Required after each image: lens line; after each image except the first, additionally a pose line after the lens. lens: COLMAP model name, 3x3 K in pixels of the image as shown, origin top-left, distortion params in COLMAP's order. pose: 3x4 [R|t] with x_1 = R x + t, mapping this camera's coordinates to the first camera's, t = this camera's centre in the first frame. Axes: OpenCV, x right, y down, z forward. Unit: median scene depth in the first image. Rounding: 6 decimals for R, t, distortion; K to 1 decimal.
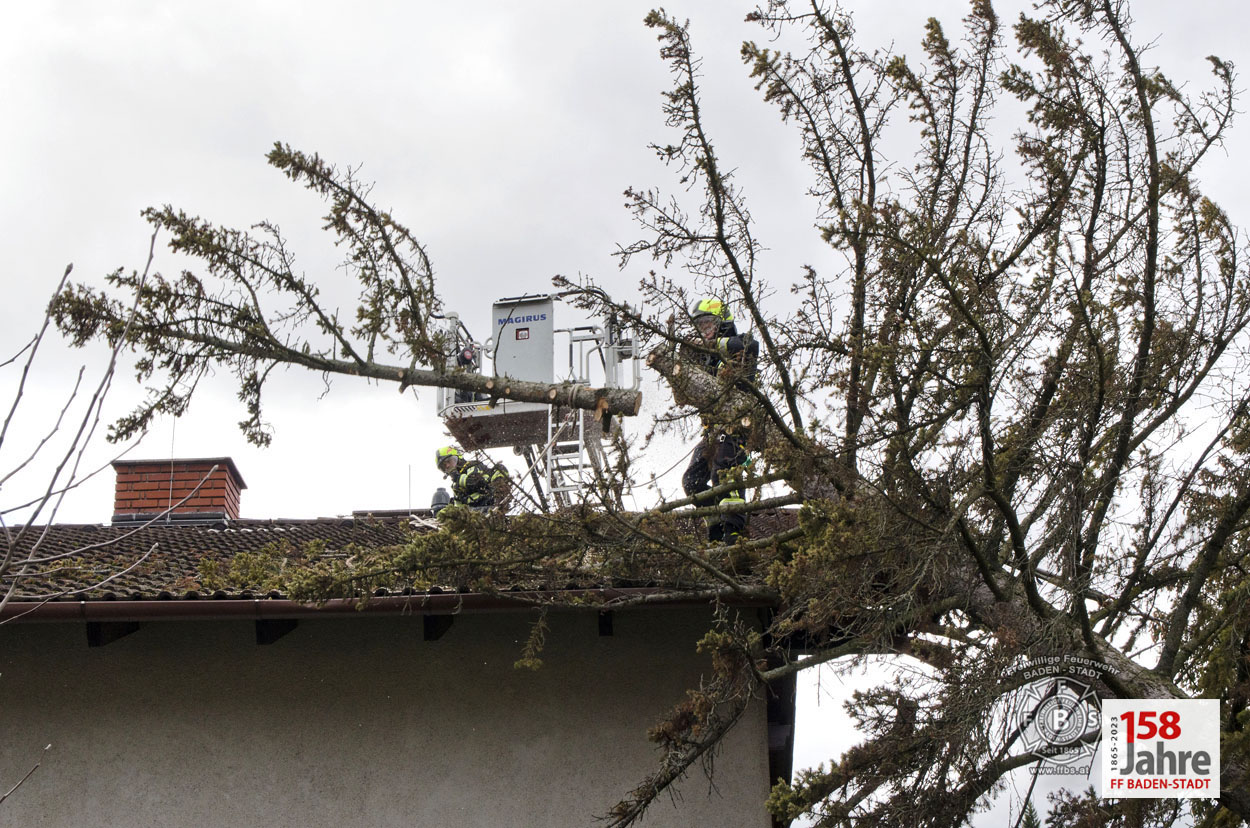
lens RADIAL K [[2134.9, 0, 625.0], [0, 2134.9, 414.0], [0, 0, 1]] dist [0.004611, 0.925632]
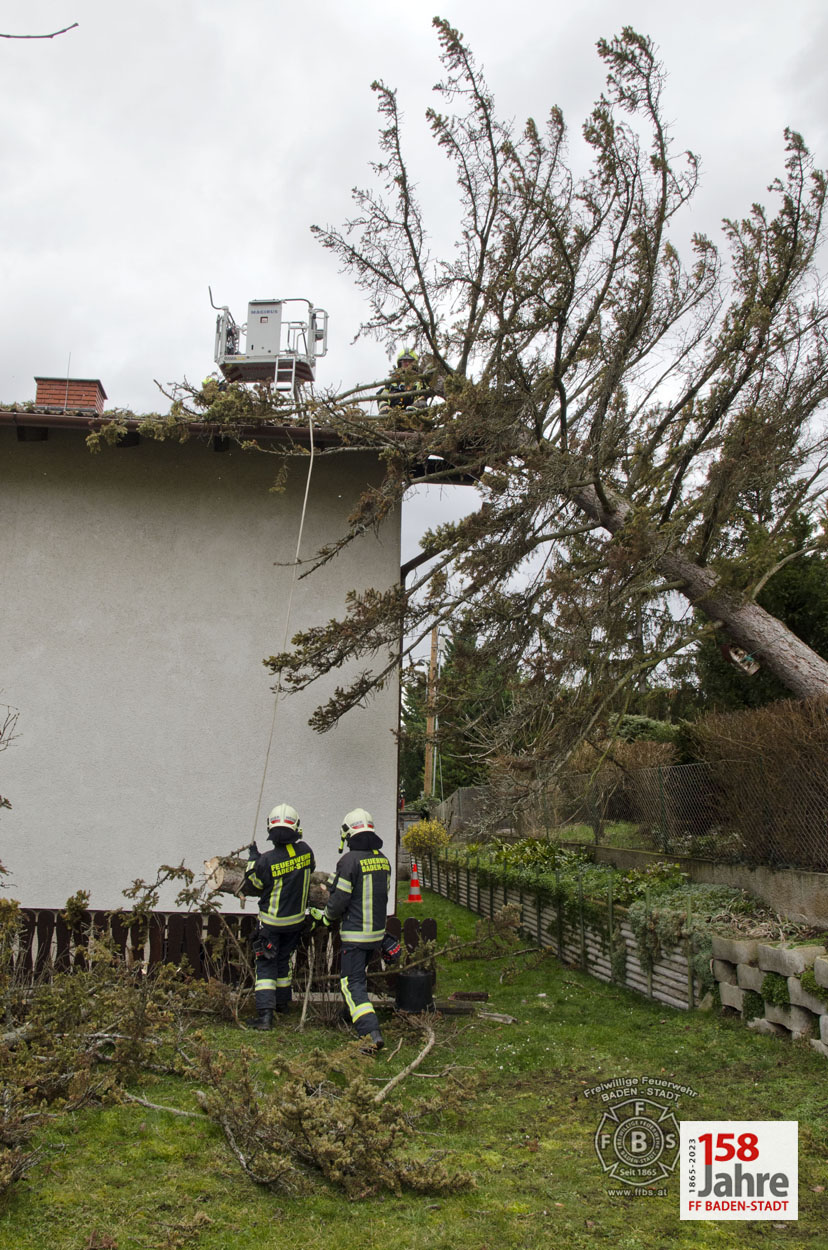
lens RADIAL K [[962.0, 0, 414.0], [0, 962.0, 625.0], [0, 0, 1]] dist [-0.116232, 0.157549]
pose [[0.986656, 0.056385, 0.152743, -0.046046], [-0.083664, 0.980370, 0.178534, 0.094852], [-0.139678, -0.188930, 0.972006, 0.202093]]
